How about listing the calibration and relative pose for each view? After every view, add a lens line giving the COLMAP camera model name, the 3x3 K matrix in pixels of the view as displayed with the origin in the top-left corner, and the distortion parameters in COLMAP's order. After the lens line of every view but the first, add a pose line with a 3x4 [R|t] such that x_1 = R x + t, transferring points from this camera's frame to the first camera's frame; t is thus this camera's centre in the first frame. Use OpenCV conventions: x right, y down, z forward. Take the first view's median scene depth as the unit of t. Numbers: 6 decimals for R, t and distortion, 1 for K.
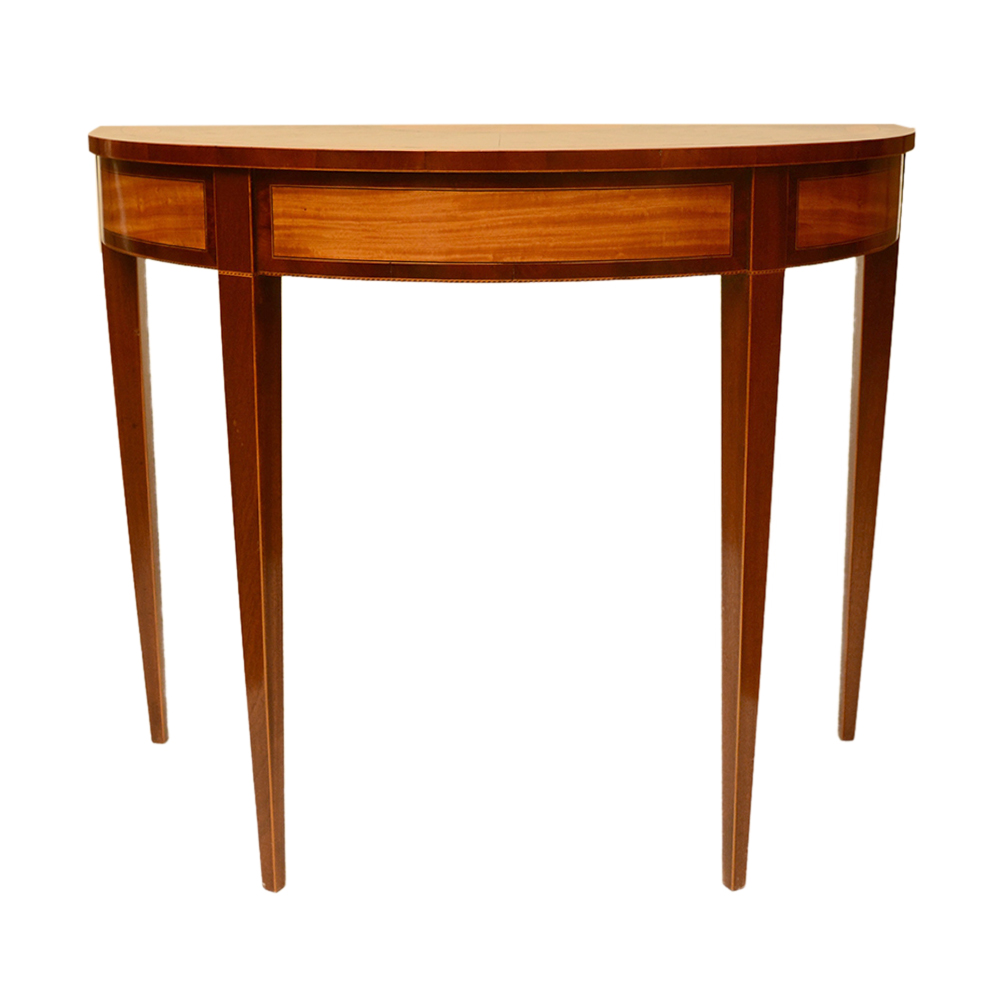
lens RADIAL K [[1446.1, 0, 505.8], [0, 1446.1, 506.3], [0, 0, 1]] dist [-0.039701, 0.000000]
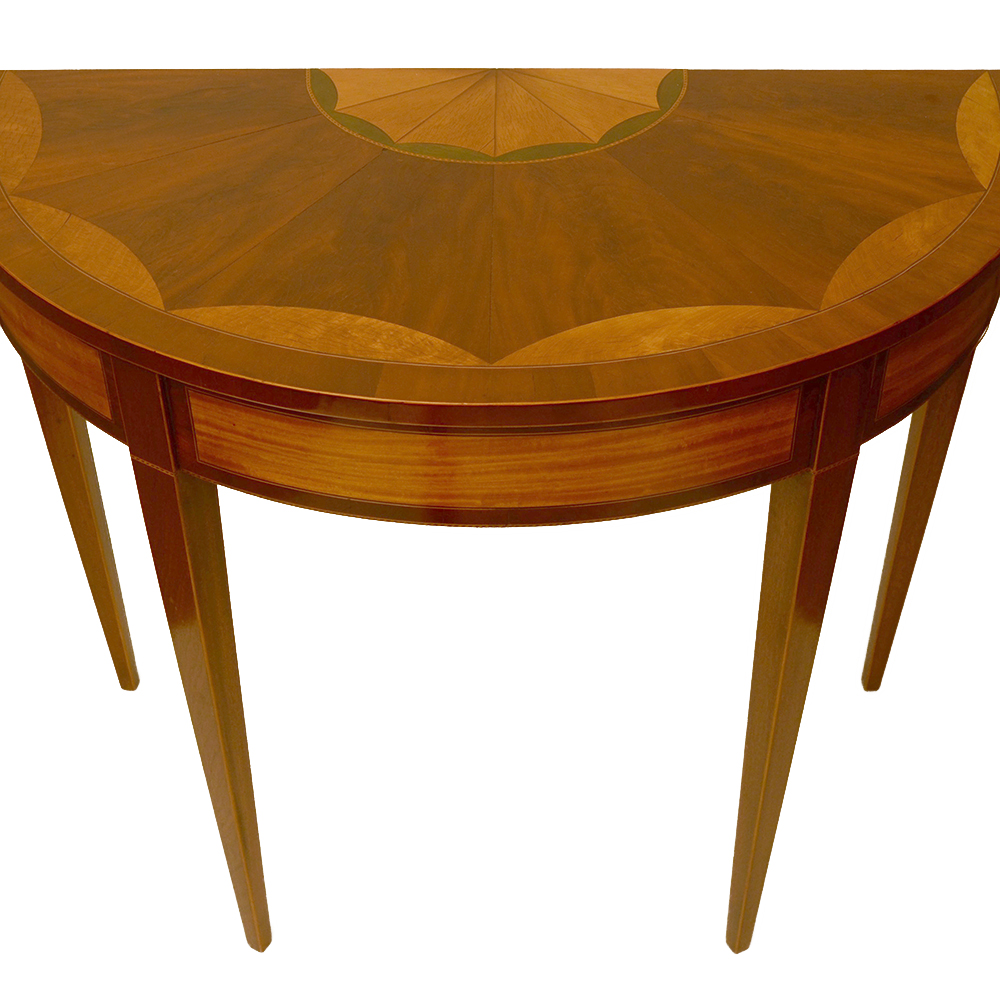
lens RADIAL K [[1446.1, 0, 493.5], [0, 1446.1, 505.3], [0, 0, 1]] dist [-0.039701, 0.000000]
pose [[0.999952, 0.002645, -0.009394, 0.004705], [0.001423, 0.912733, 0.408555, -0.485248], [0.009655, -0.408549, 0.912685, 0.295590]]
